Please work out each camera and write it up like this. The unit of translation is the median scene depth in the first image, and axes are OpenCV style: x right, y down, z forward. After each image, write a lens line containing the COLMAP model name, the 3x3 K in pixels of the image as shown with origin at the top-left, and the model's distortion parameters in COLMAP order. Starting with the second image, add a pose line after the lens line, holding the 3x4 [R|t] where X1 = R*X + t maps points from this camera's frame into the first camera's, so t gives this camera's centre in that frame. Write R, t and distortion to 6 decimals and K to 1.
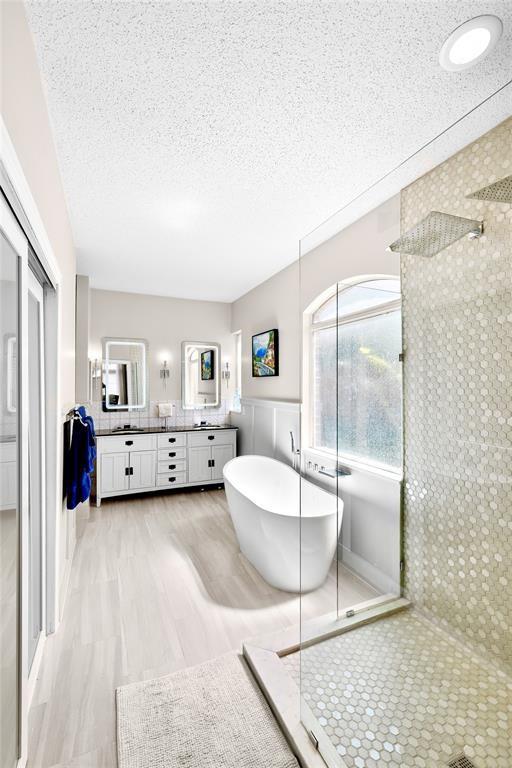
lens RADIAL K [[331.2, 0, 256.0], [0, 331.2, 384.0], [0, 0, 1]] dist [0.000119, 0.000247]
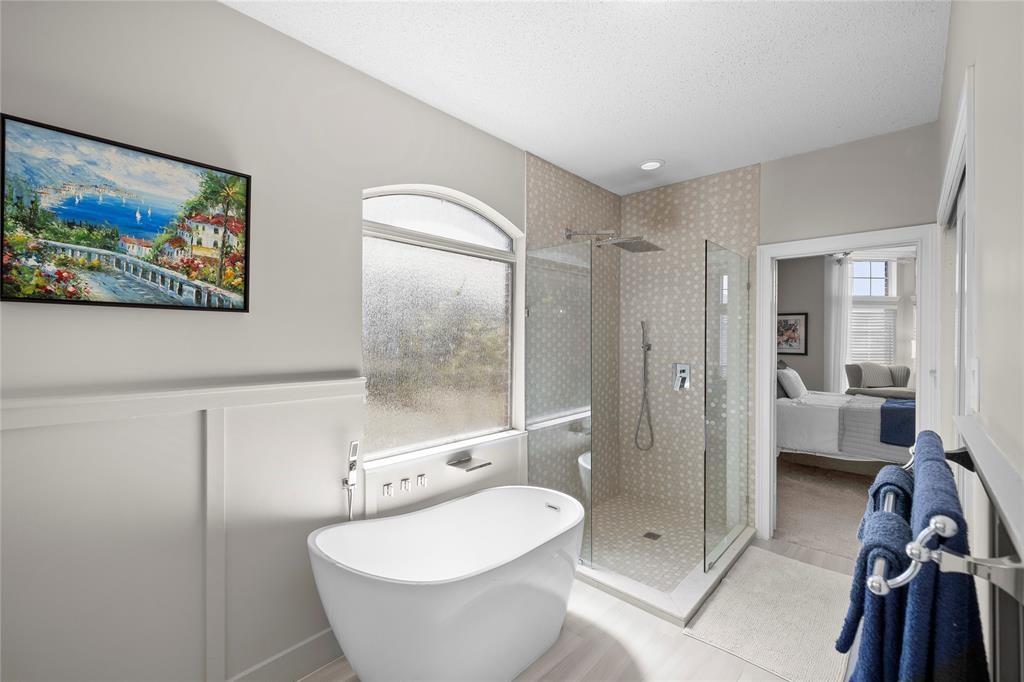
lens RADIAL K [[441.6, 0, 512.0], [0, 441.6, 341.0], [0, 0, 1]] dist [0.000119, 0.000247]
pose [[-0.392776, 0.004290, 0.919624, -0.684455], [-0.000050, 0.999989, -0.004686, 0.011692], [-0.919634, -0.001887, -0.392772, 1.333815]]
